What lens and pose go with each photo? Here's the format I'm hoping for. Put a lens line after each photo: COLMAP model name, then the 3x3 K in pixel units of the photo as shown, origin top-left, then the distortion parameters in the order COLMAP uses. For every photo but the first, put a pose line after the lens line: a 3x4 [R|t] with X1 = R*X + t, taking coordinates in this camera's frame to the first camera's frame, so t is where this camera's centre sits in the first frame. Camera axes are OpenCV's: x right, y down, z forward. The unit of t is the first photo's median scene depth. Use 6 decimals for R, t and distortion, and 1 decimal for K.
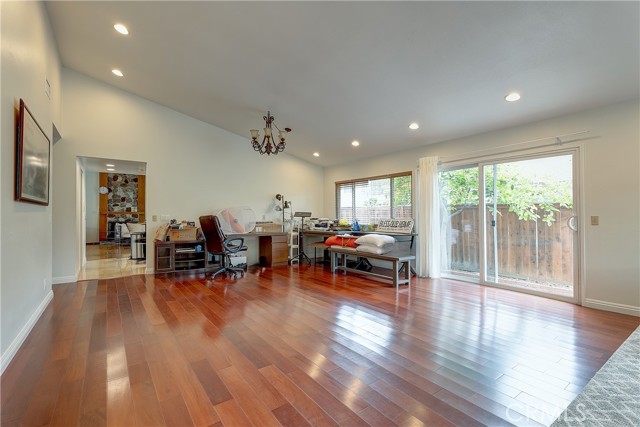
lens RADIAL K [[297.6, 0, 320.2], [0, 297.6, 211.6], [0, 0, 1]] dist [-0.000170, 0.000240]
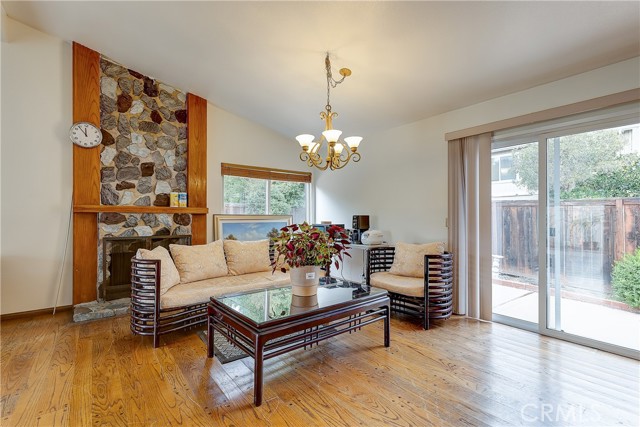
lens RADIAL K [[297.6, 0, 319.9], [0, 297.6, 213.4], [0, 0, 1]] dist [-0.000170, 0.000240]
pose [[0.999036, 0.005634, 0.043534, -0.489282], [-0.006296, 0.999866, 0.015092, 0.002150], [-0.043443, -0.015352, 0.998938, 0.666133]]
